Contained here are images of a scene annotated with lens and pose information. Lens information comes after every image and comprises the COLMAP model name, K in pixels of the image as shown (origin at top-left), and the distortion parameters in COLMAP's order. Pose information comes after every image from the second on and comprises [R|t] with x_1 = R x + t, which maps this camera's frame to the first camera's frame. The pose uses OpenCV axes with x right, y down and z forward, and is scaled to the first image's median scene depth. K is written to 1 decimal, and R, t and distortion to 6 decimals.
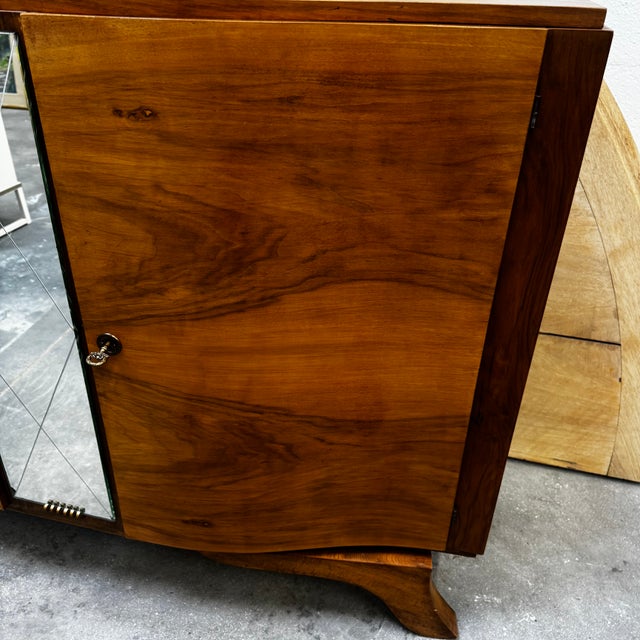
lens RADIAL K [[603.4, 0, 318.6], [0, 603.4, 325.0], [0, 0, 1]] dist [0.047032, -0.066303]
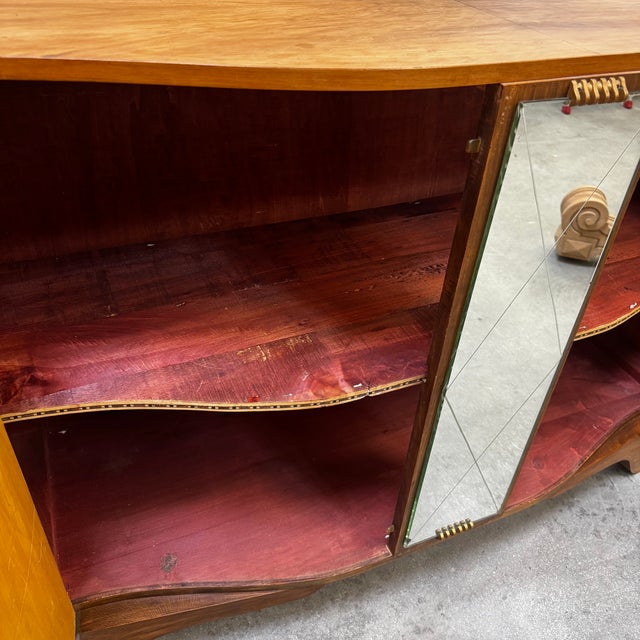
lens RADIAL K [[605.8, 0, 316.6], [0, 605.8, 314.5], [0, 0, 1]] dist [0.001038, 0.003529]
pose [[0.798285, -0.354474, 0.486918, -0.979233], [0.285395, 0.934564, 0.212462, -0.316678], [-0.530368, -0.030641, 0.847213, 0.276715]]
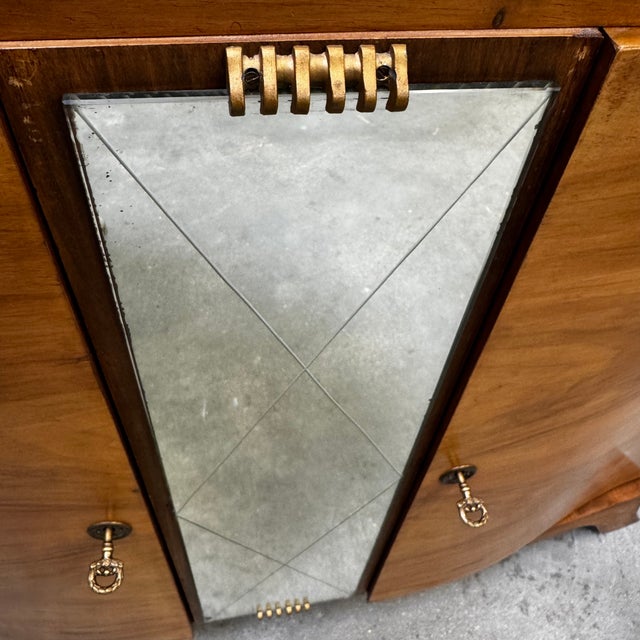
lens RADIAL K [[601.8, 0, 320.3], [0, 601.8, 280.6], [0, 0, 1]] dist [-0.005675, 0.002696]
pose [[0.910454, -0.282941, 0.301693, -0.491739], [0.177017, 0.925788, 0.334039, -0.321513], [-0.373817, -0.250722, 0.892972, 0.417286]]
